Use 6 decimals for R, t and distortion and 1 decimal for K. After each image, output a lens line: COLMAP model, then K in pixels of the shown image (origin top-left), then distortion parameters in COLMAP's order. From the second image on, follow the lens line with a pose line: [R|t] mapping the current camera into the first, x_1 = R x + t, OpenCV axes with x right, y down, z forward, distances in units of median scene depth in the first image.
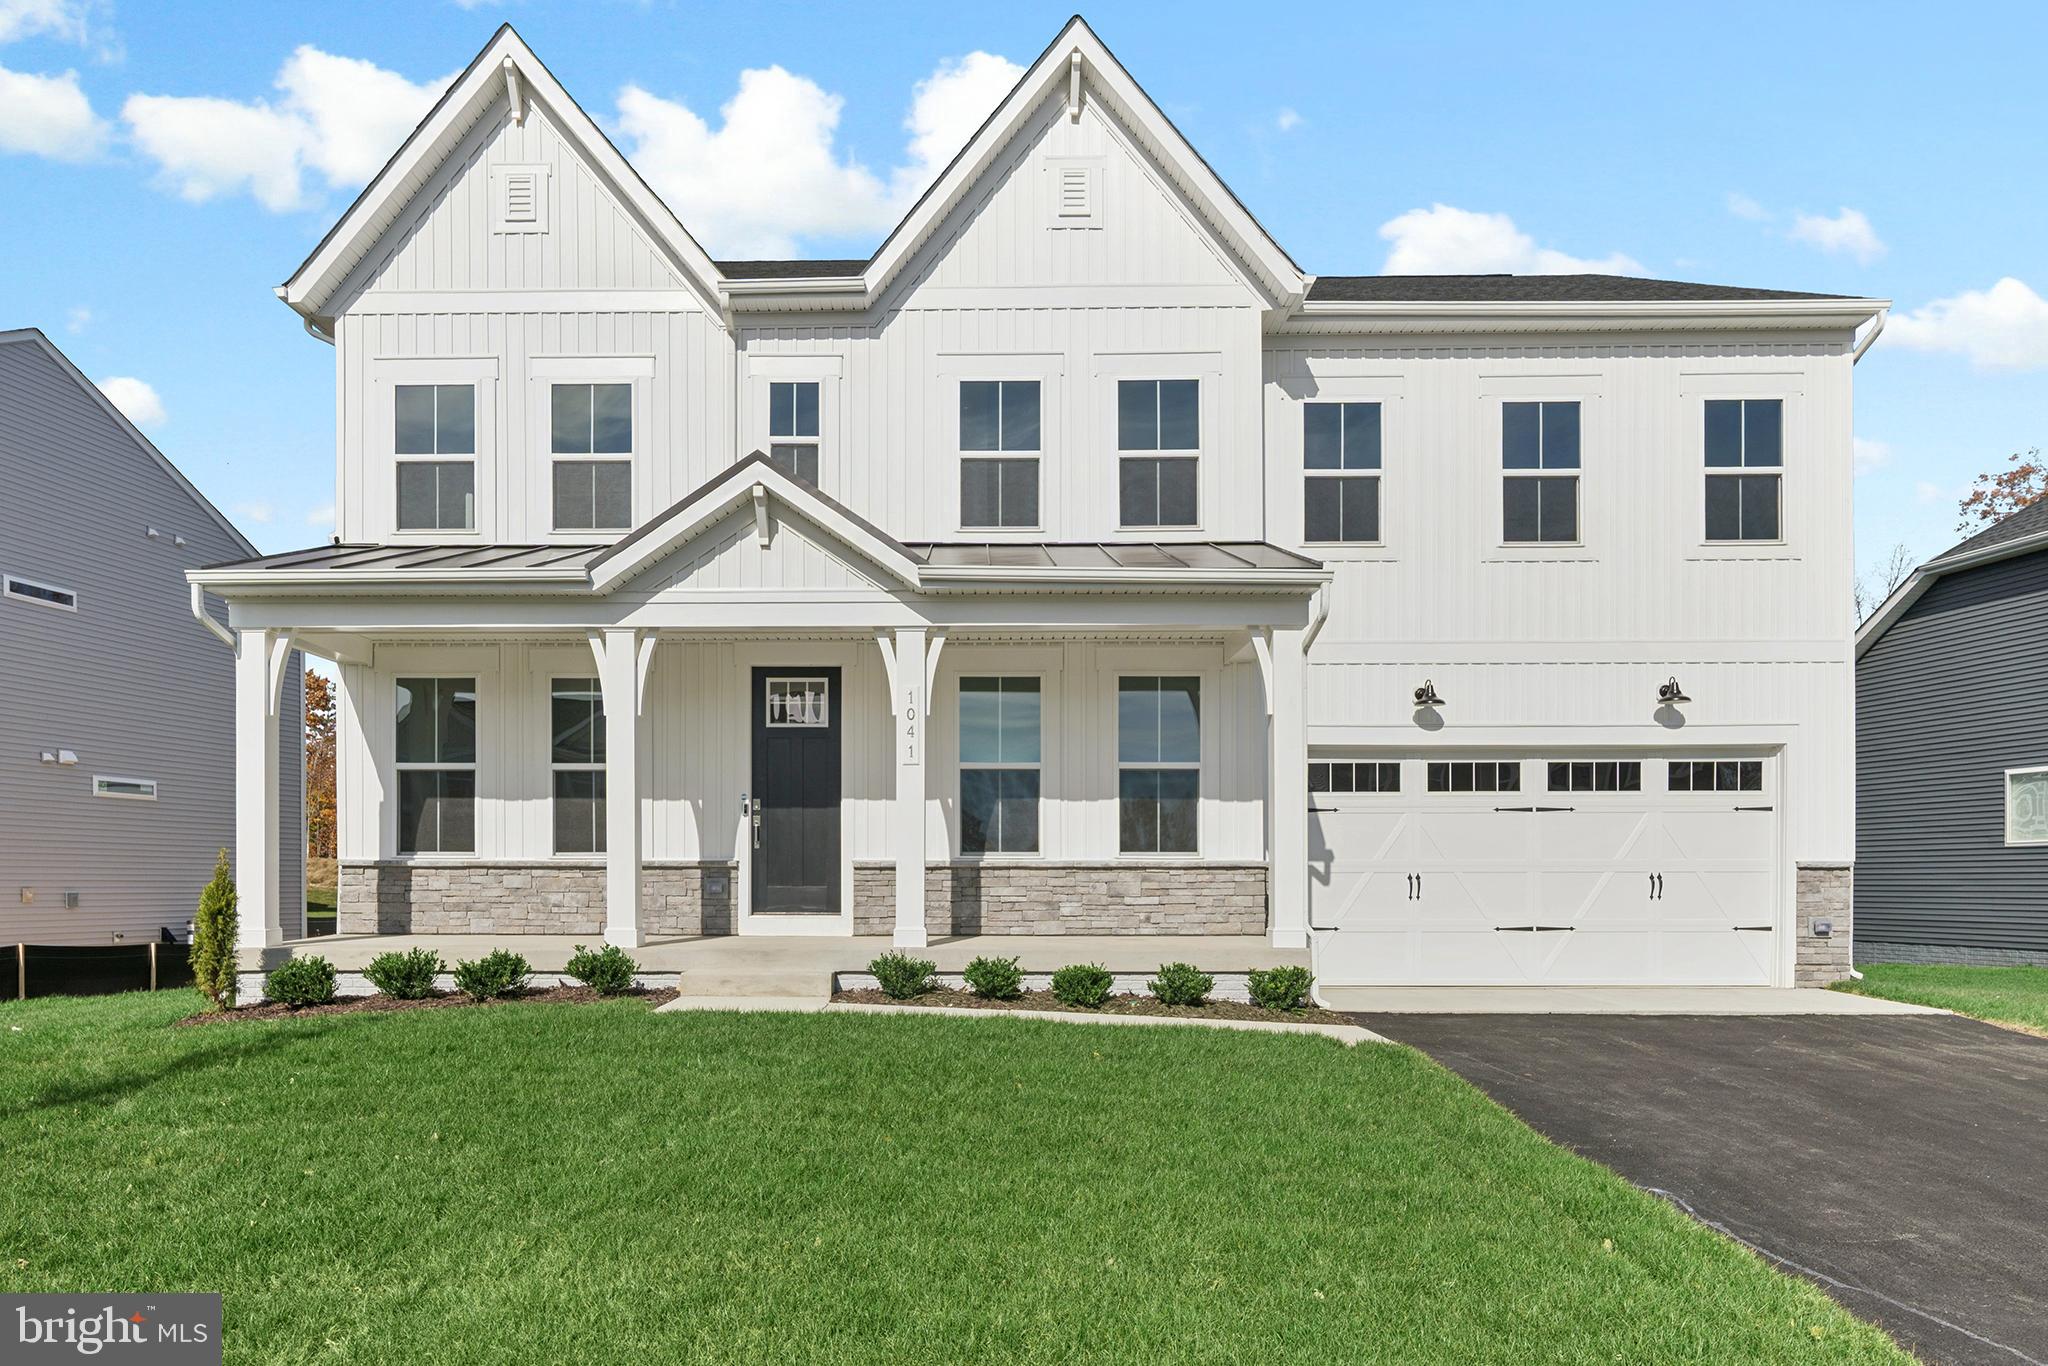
lens RADIAL K [[792.8, 0, 1024.0], [0, 792.8, 704.4], [0, 0, 1]] dist [-0.003310, -0.000247]
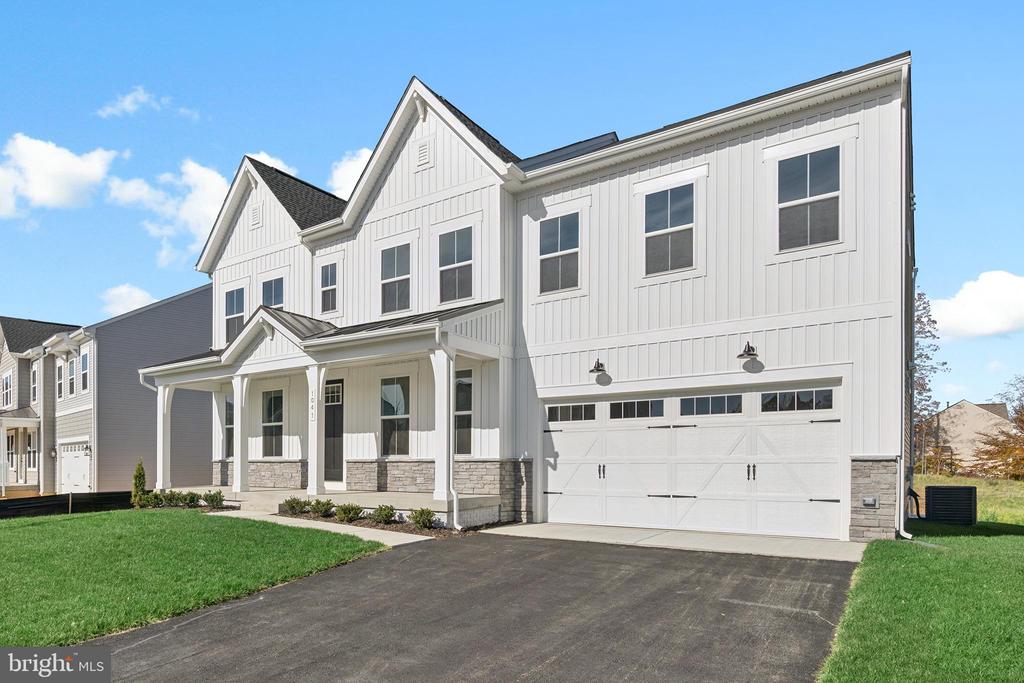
lens RADIAL K [[436.7, 0, 515.5], [0, 436.7, 359.0], [0, 0, 1]] dist [-0.003034, -0.000081]
pose [[0.910564, -0.097920, -0.401603, 0.745046], [0.087599, 0.995182, -0.044033, -0.001997], [0.403980, 0.004914, 0.914755, -0.006580]]
